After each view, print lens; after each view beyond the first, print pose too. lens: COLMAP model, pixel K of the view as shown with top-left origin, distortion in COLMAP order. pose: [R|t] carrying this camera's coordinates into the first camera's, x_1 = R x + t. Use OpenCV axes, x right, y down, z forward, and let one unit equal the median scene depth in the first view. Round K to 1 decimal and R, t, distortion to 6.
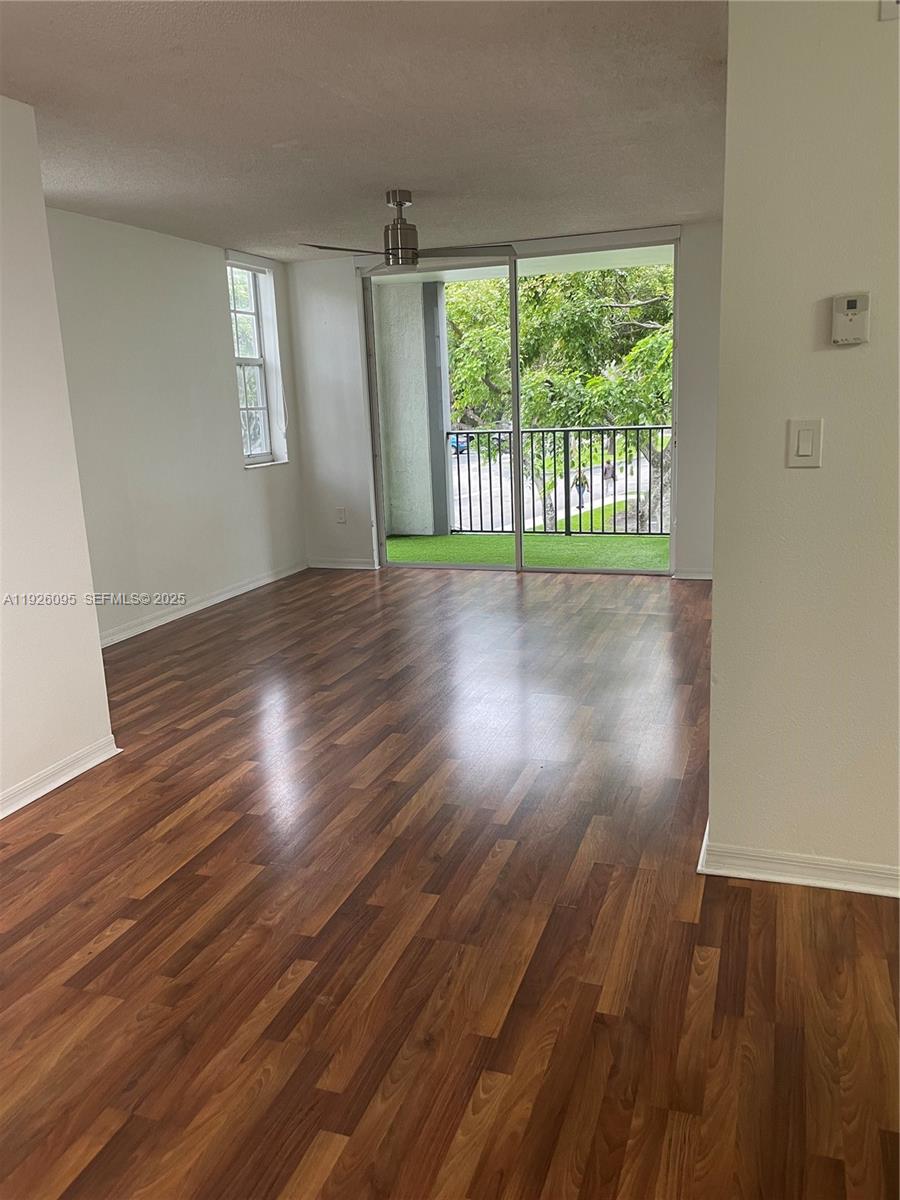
lens RADIAL K [[913.3, 0, 450.0], [0, 913.3, 600.0], [0, 0, 1]] dist [0.063076, -0.093220]
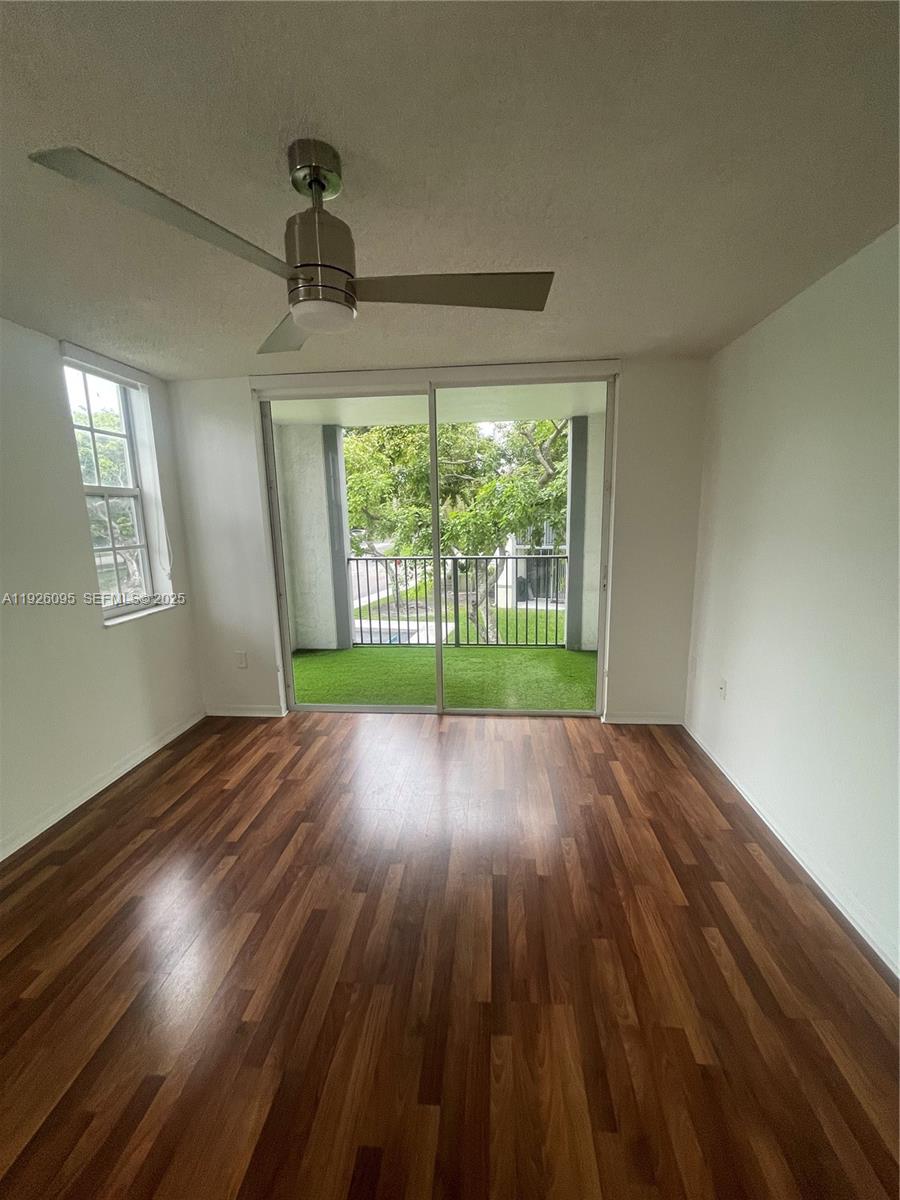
lens RADIAL K [[490.3, 0, 450.0], [0, 490.3, 600.0], [0, 0, 1]] dist [-0.001761, 0.000068]
pose [[0.969471, -0.026884, 0.243729, -0.038306], [0.038619, 0.998307, -0.043496, -0.133124], [-0.242147, 0.051580, 0.968868, 0.512263]]
